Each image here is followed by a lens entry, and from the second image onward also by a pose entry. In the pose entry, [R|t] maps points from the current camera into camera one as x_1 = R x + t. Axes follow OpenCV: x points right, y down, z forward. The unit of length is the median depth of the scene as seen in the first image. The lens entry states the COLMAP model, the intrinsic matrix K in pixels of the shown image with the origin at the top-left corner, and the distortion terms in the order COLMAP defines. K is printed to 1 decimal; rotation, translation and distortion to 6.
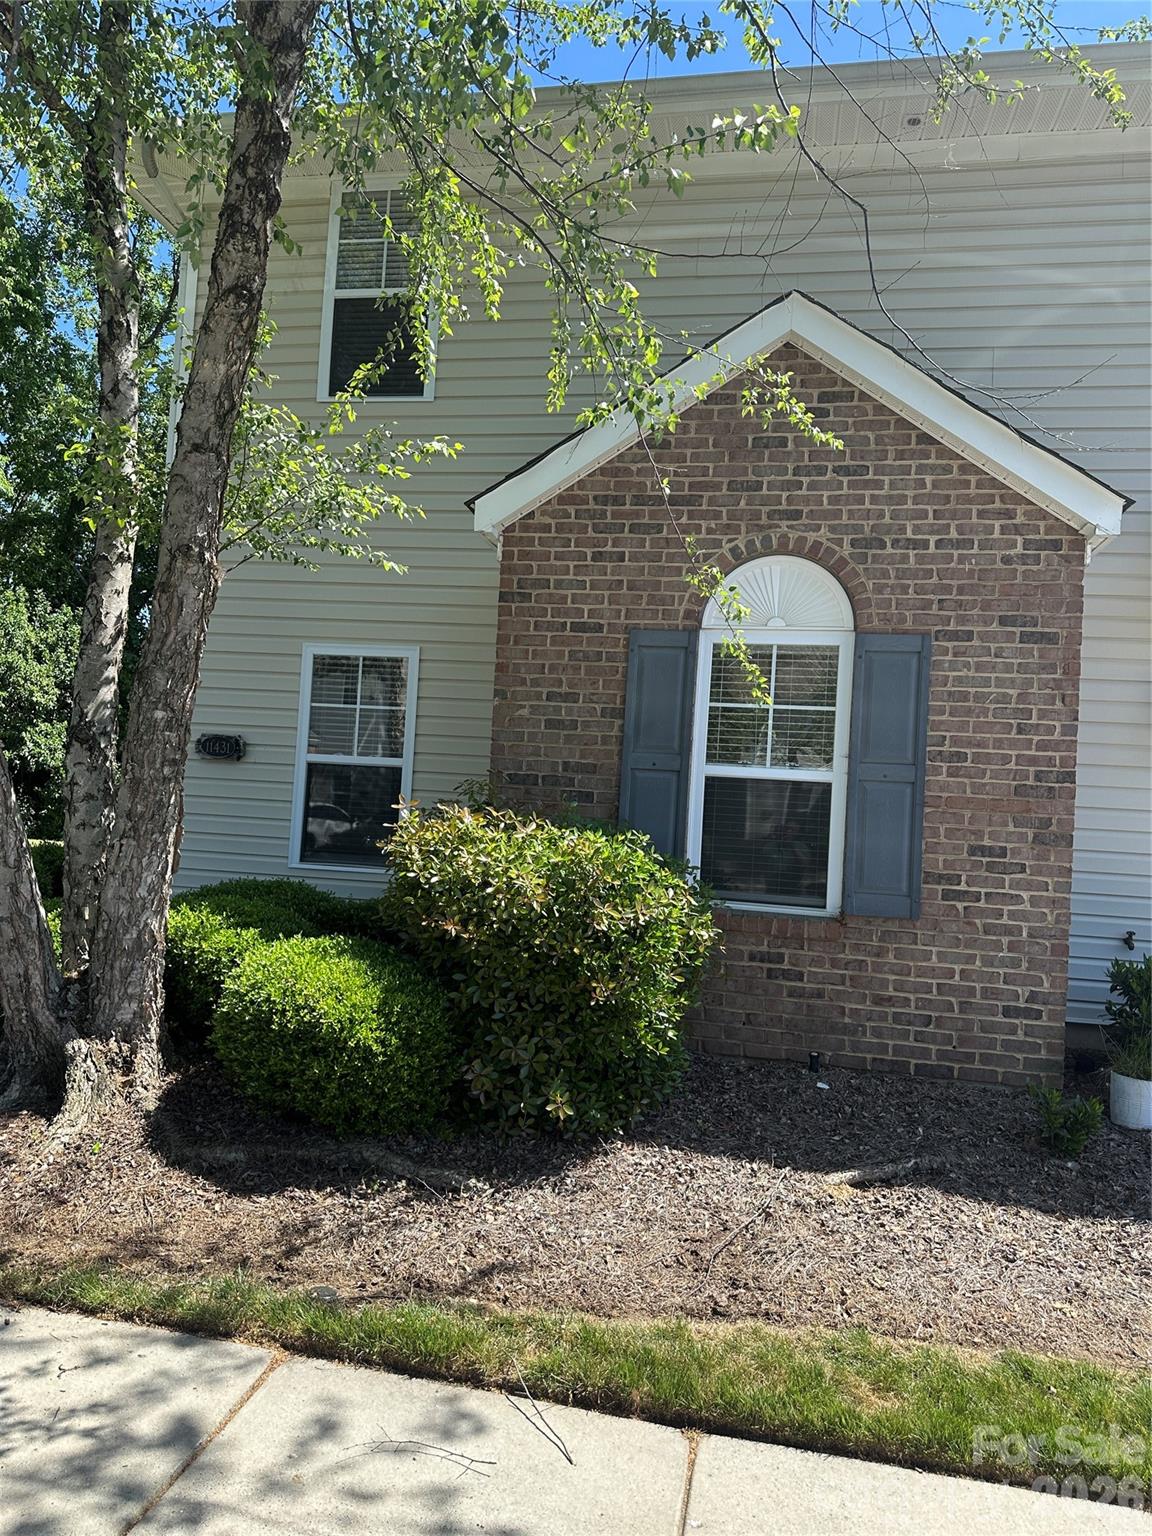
lens RADIAL K [[1070.4, 0, 576.0], [0, 1070.4, 768.0], [0, 0, 1]] dist [0.053823, -0.156788]
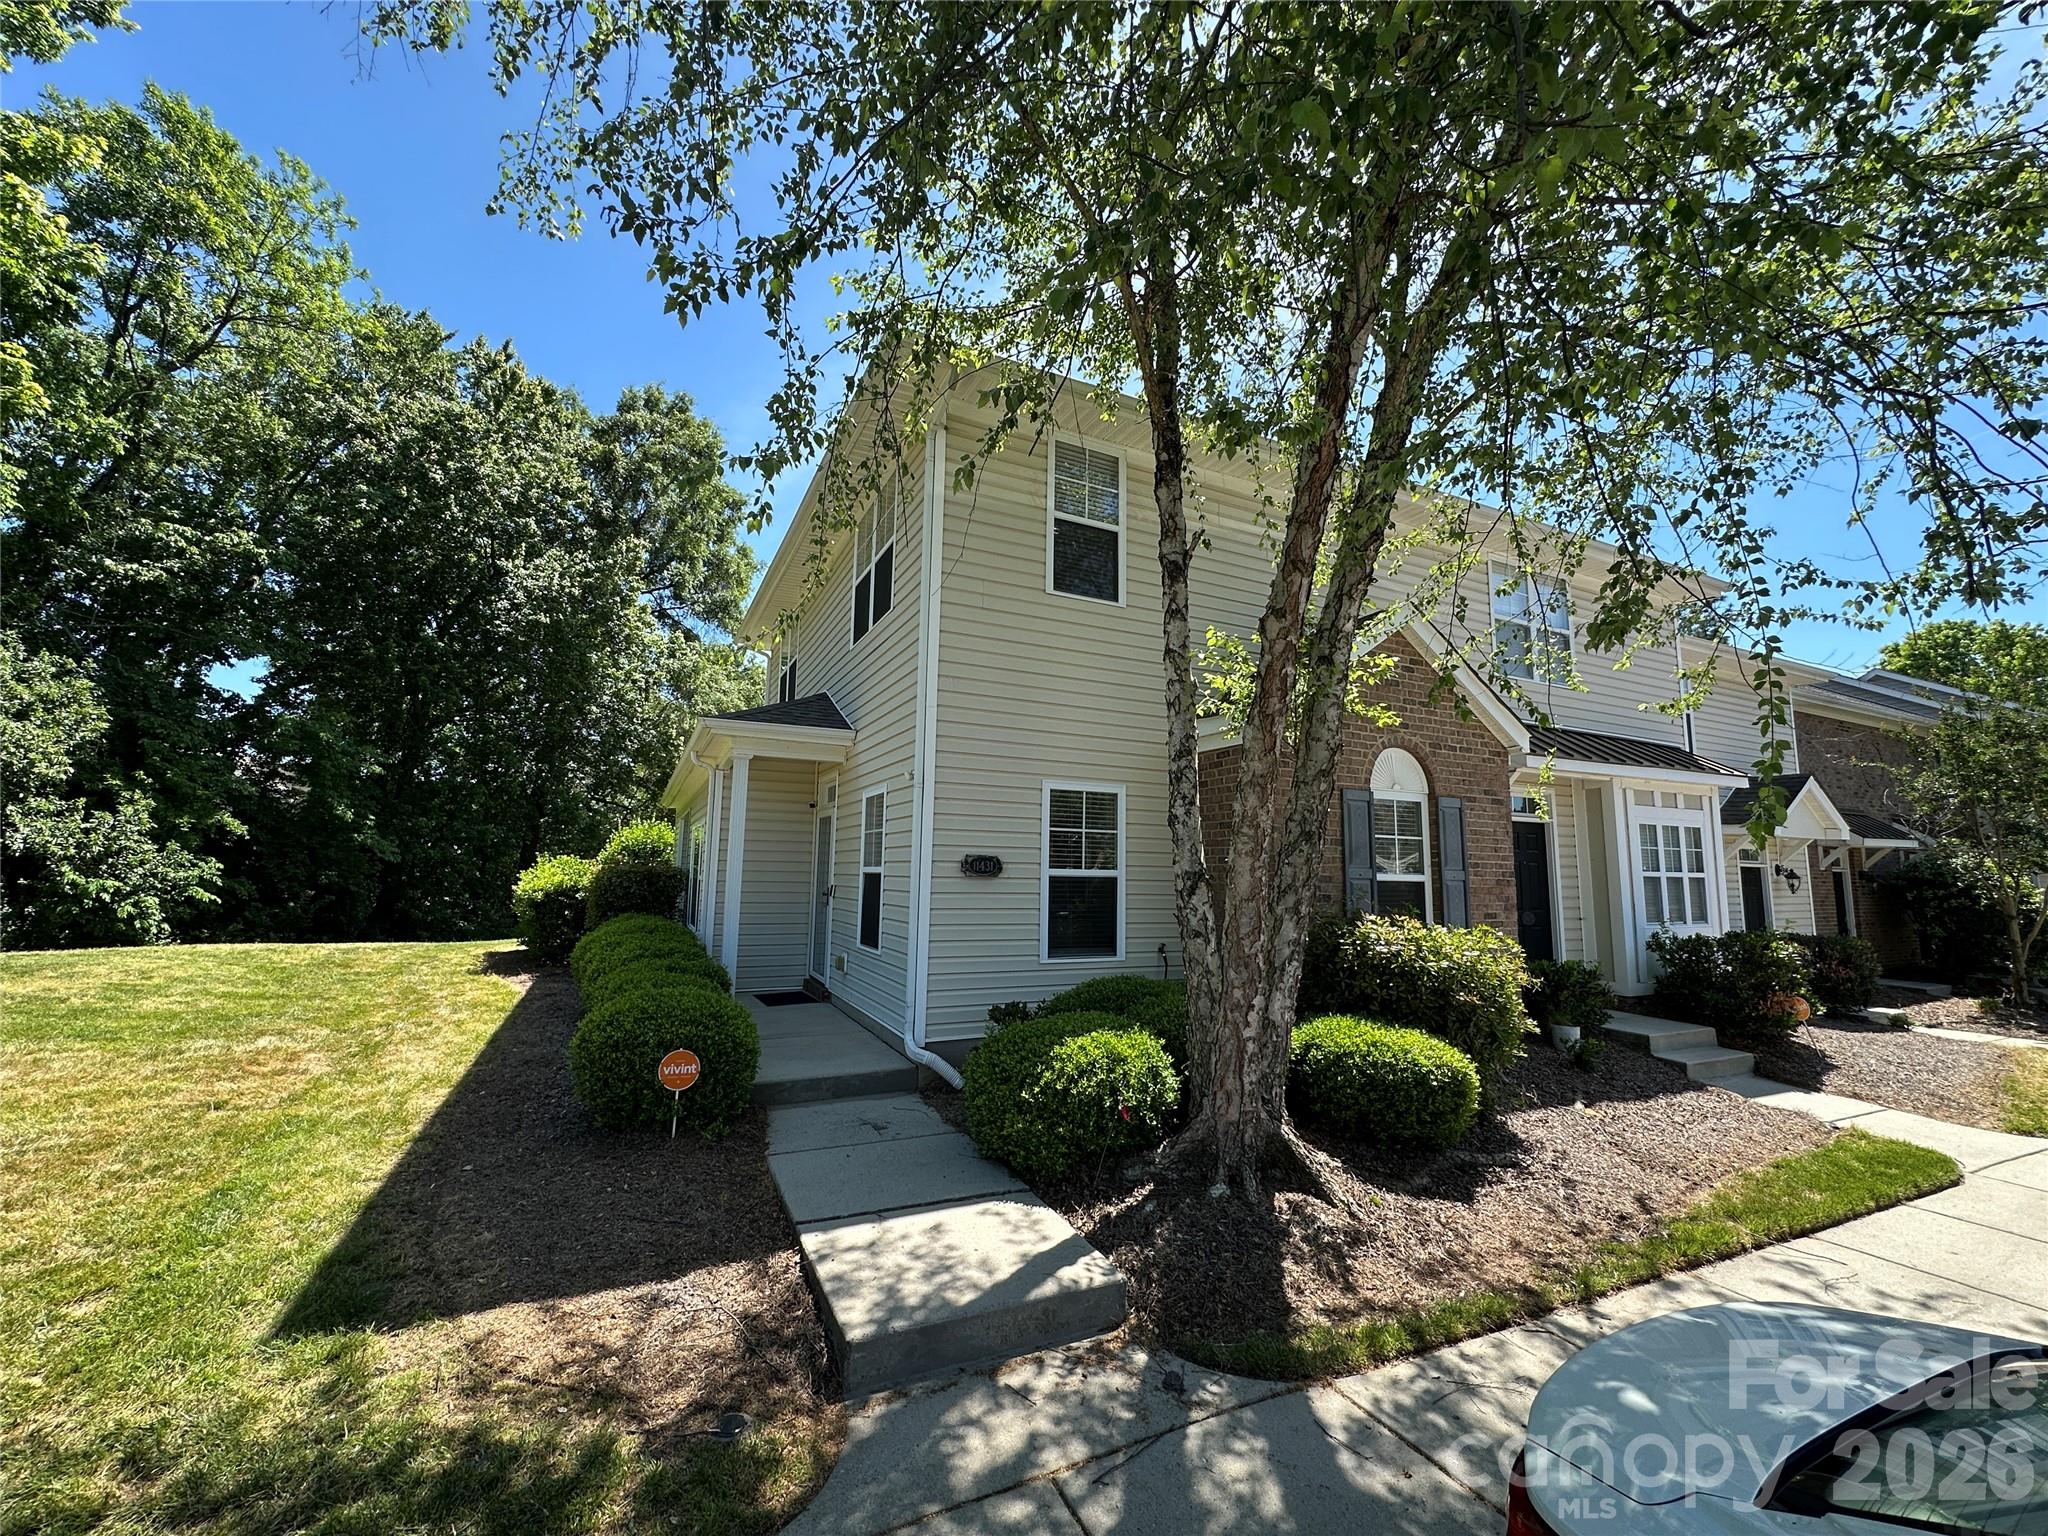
lens RADIAL K [[828.4, 0, 1024.0], [0, 828.4, 768.0], [0, 0, 1]] dist [-0.002431, -0.000394]
pose [[0.801116, 0.036481, 0.597396, -1.098615], [0.004789, 0.997718, -0.067350, -0.084874], [-0.598490, 0.056816, 0.799113, 0.322388]]
